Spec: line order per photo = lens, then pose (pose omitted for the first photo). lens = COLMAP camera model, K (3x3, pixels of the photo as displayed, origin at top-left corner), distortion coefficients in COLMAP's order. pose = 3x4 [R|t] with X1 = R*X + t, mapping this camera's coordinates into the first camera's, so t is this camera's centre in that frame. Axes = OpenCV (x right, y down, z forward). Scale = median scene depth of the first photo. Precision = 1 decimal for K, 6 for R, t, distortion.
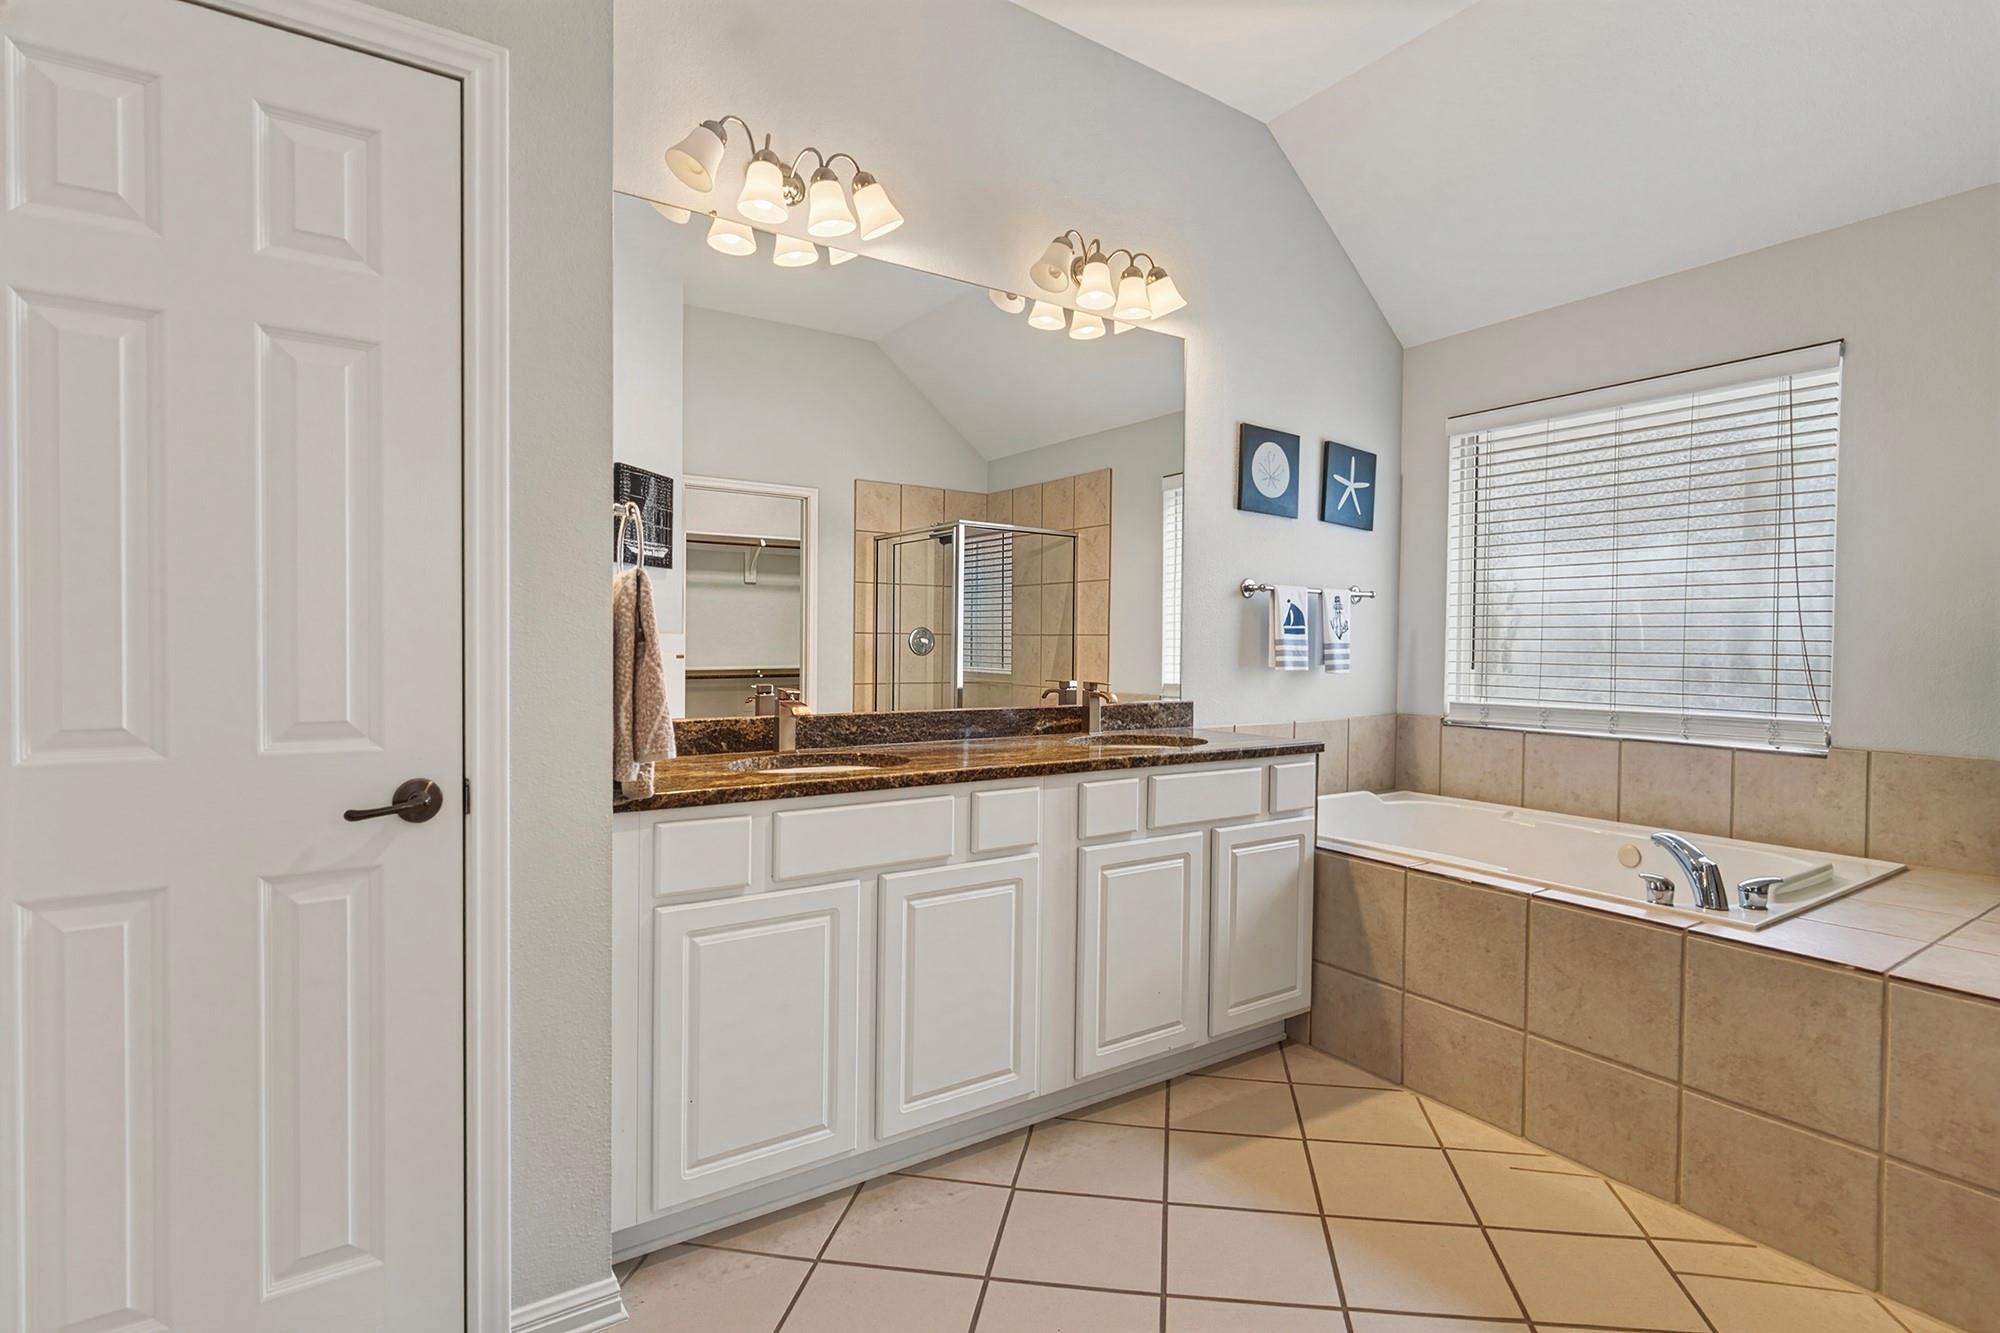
lens RADIAL K [[951.6, 0, 995.1], [0, 951.6, 666.9], [0, 0, 1]] dist [-0.002168, -0.001384]
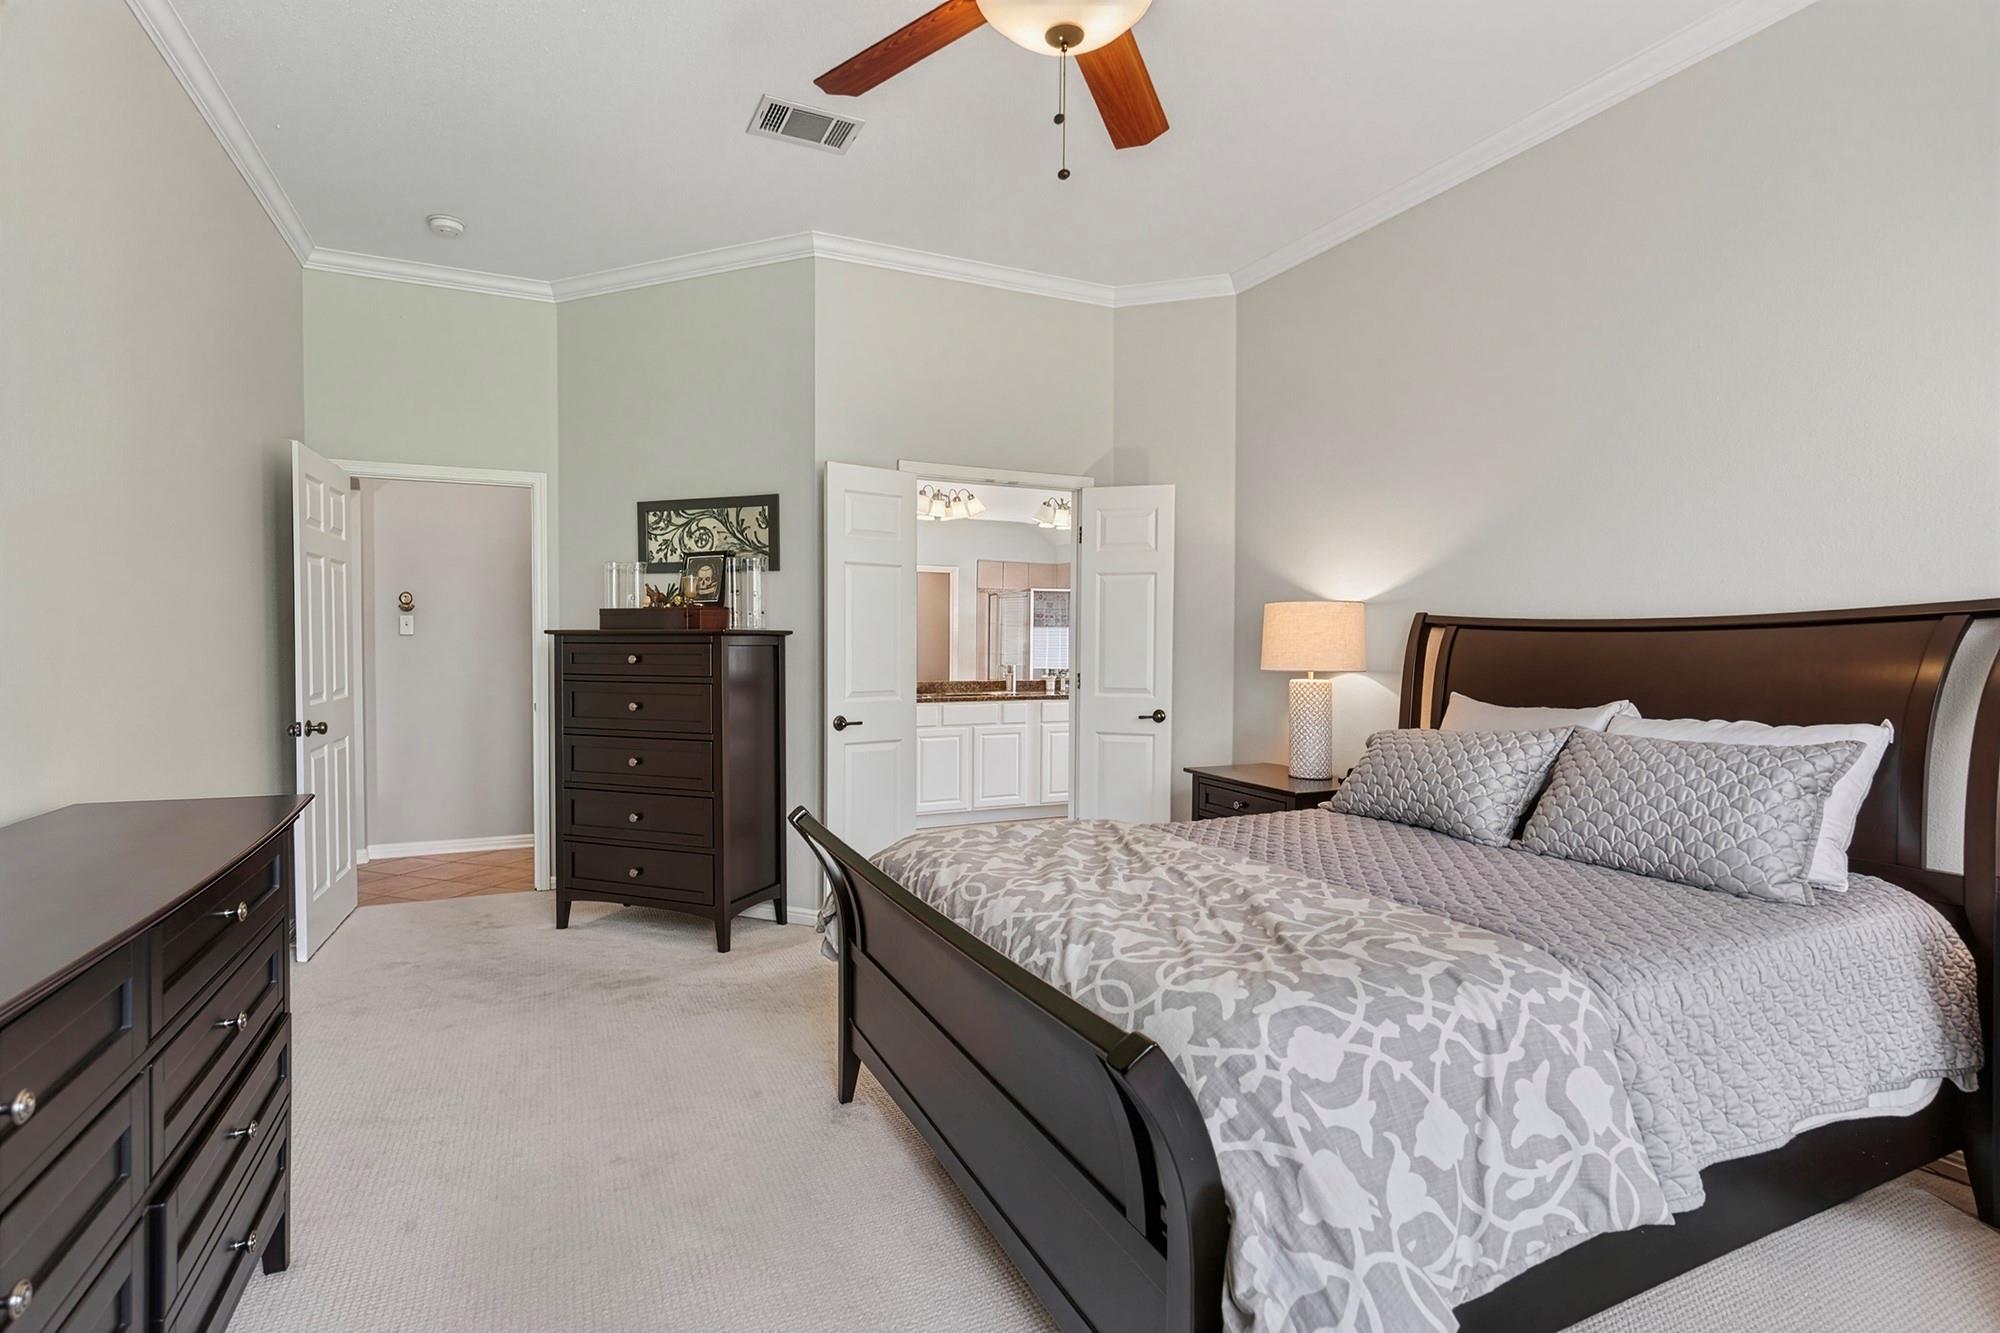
lens RADIAL K [[951.6, 0, 994.5], [0, 951.6, 660.2], [0, 0, 1]] dist [-0.002168, -0.001384]
pose [[0.988847, 0.002557, -0.148916, 0.260112], [-0.001031, 0.999946, 0.010322, -0.027452], [0.148934, -0.010053, 0.988796, -1.322257]]
